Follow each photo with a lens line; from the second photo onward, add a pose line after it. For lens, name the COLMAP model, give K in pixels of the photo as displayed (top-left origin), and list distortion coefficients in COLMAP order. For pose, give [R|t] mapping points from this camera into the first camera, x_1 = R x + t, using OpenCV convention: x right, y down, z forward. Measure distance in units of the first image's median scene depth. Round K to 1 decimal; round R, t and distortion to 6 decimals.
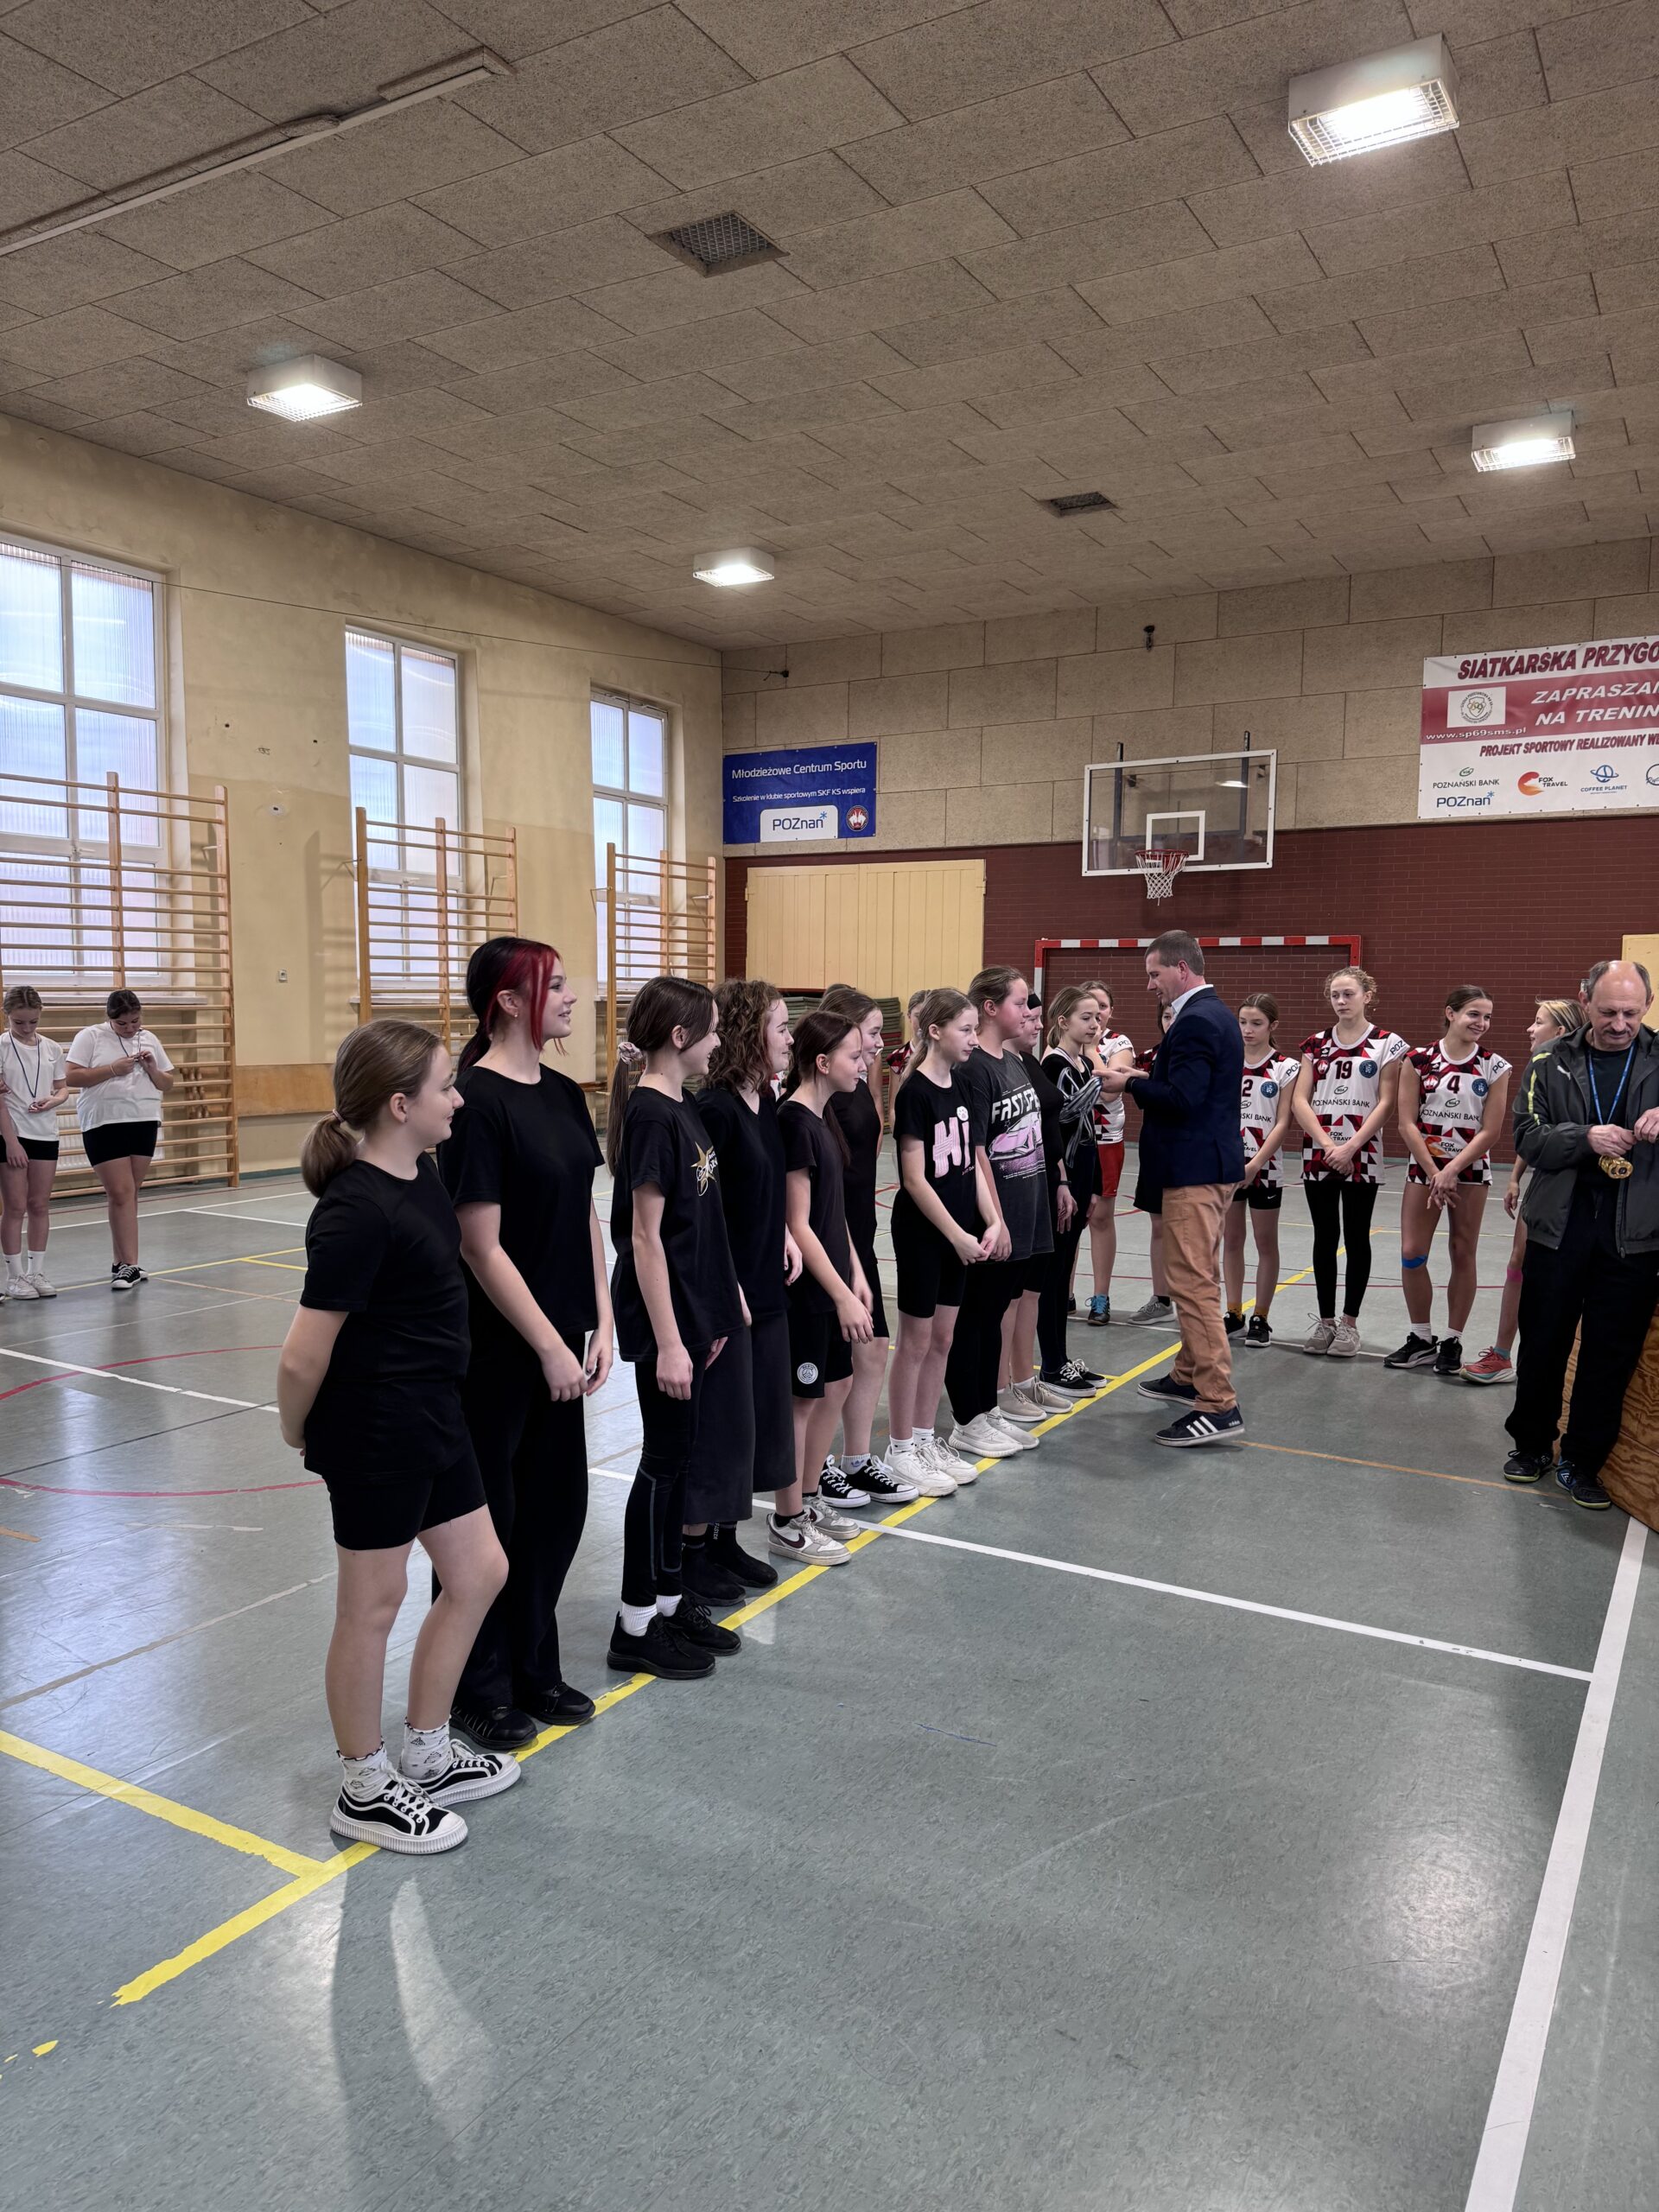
lens RADIAL K [[1545.6, 0, 824.7], [0, 1545.6, 1119.9], [0, 0, 1]] dist [0.134391, -0.140884]
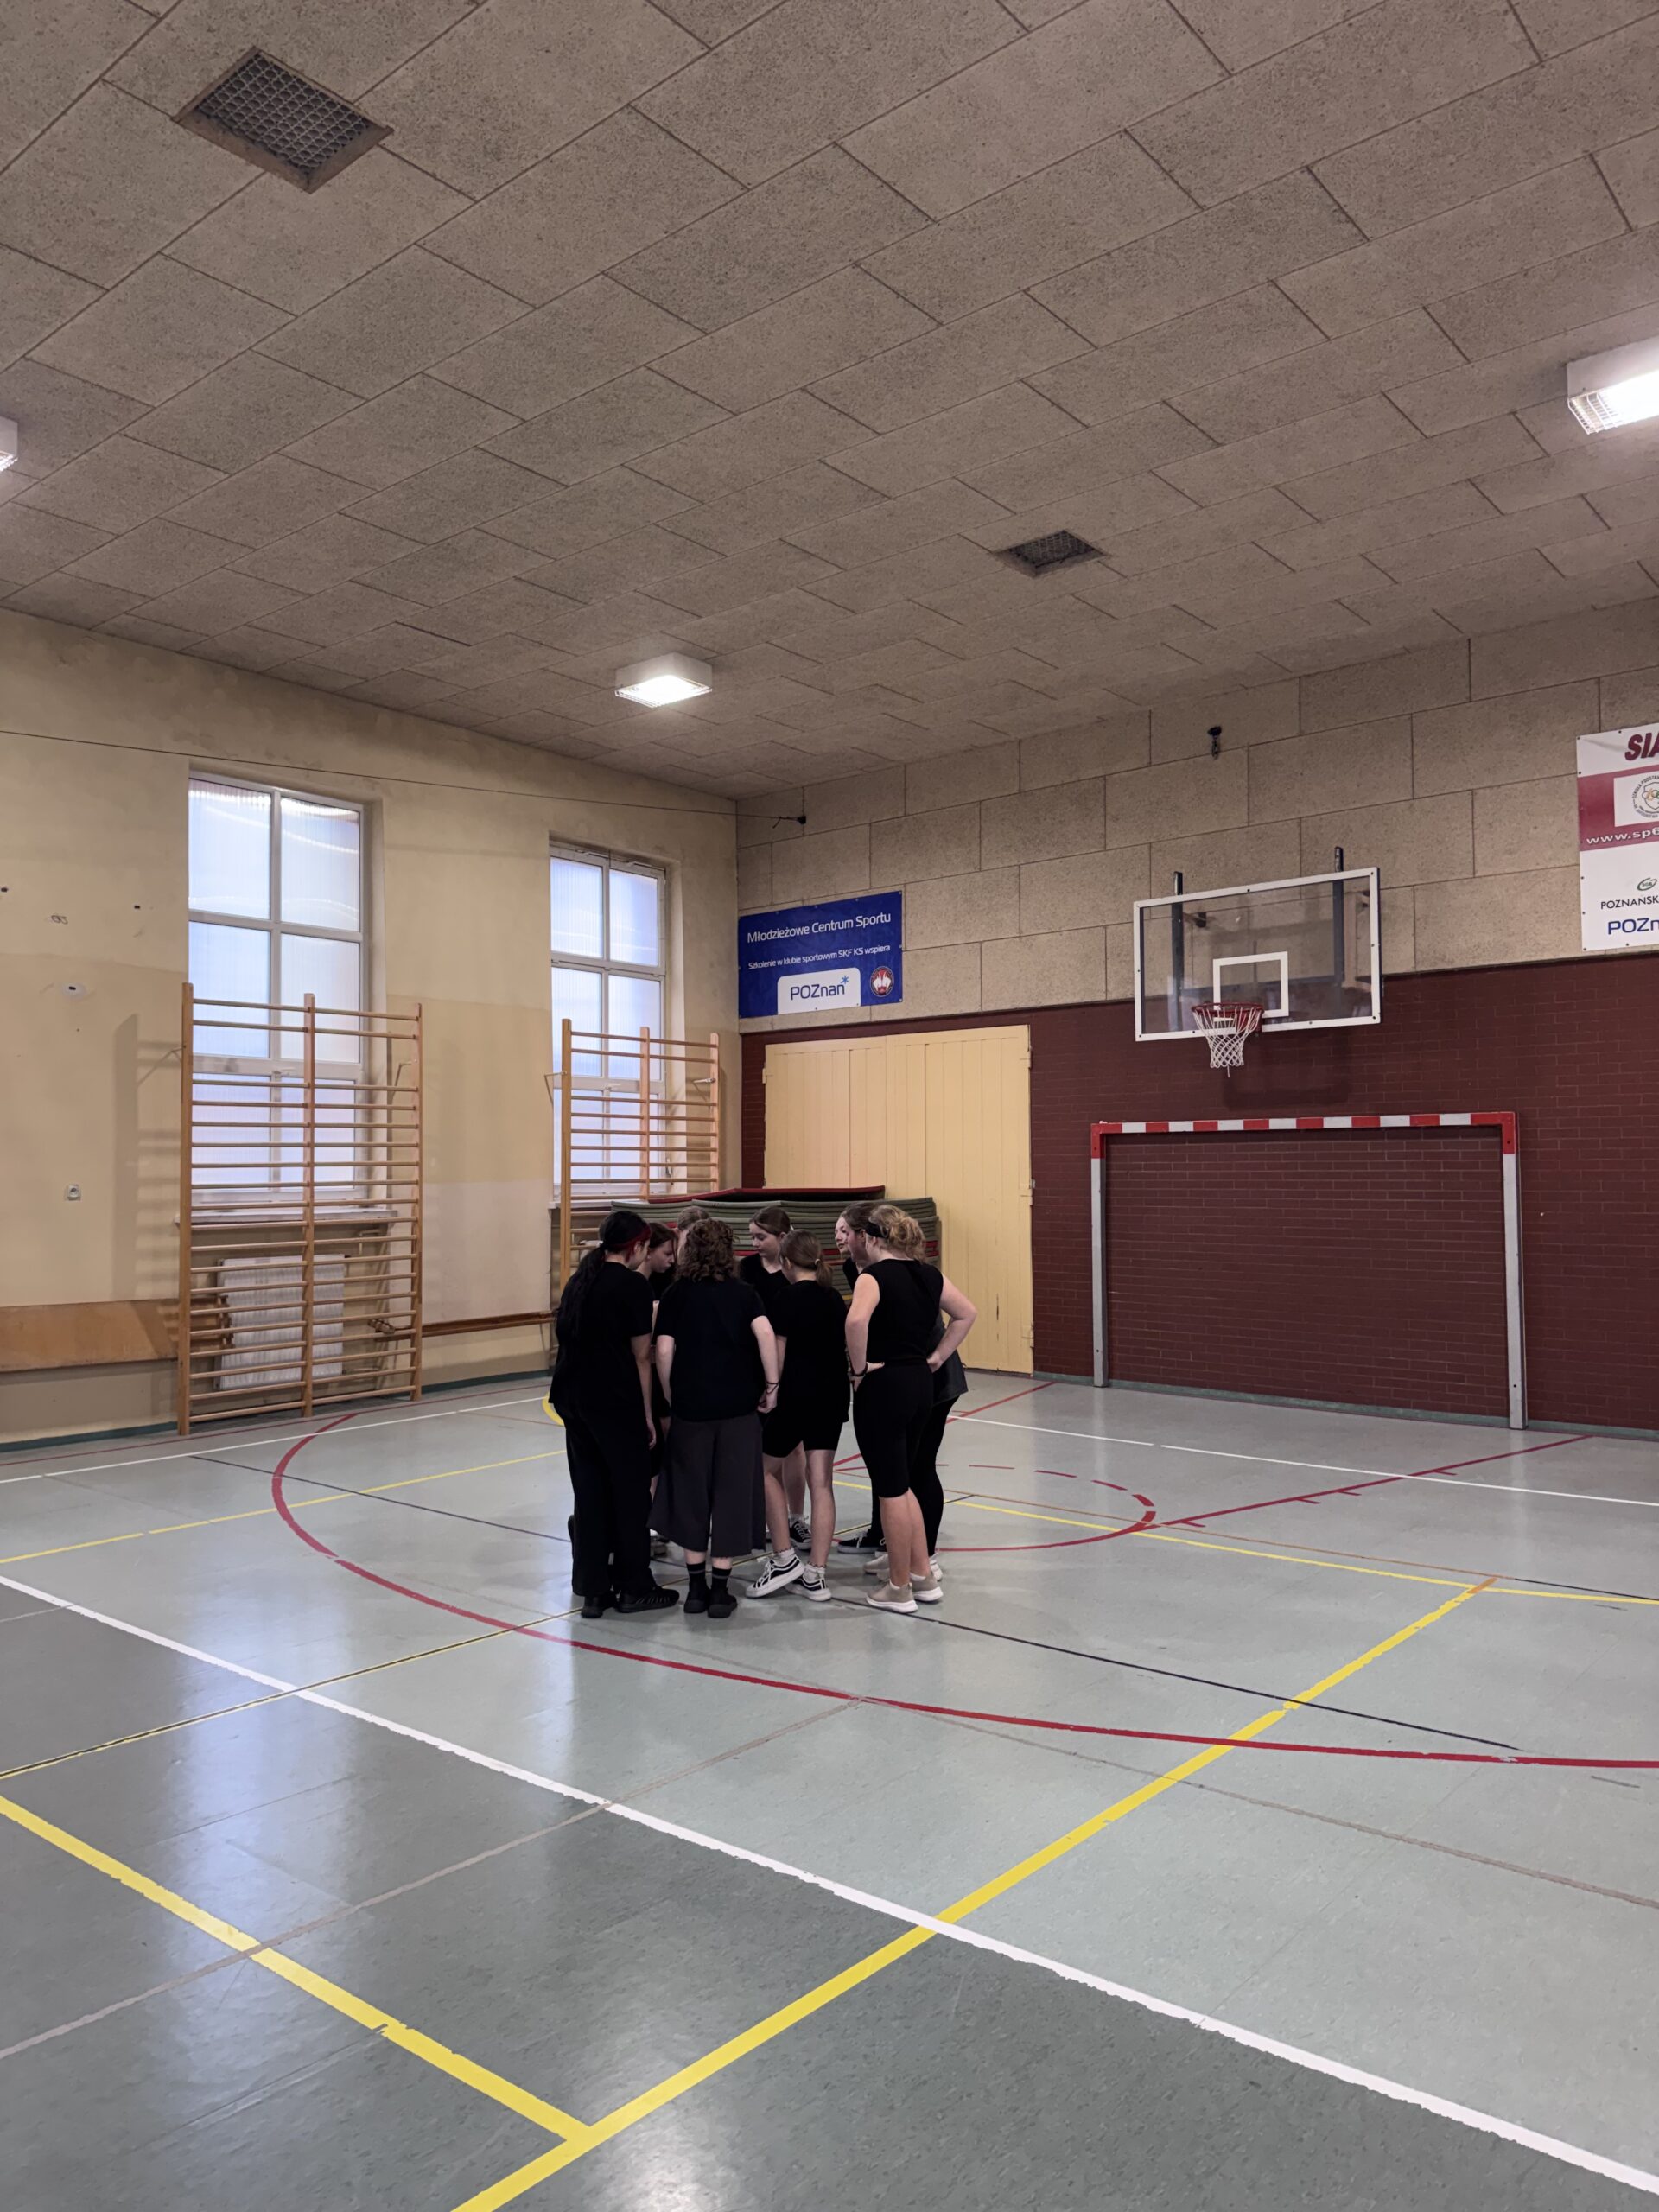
lens RADIAL K [[1545.6, 0, 824.7], [0, 1545.6, 1119.9], [0, 0, 1]] dist [0.134391, -0.140884]
pose [[0.987202, -0.021529, -0.158016, 0.135092], [0.002588, 0.992878, -0.119109, -0.026476], [0.159455, 0.117176, 0.980227, 0.223794]]
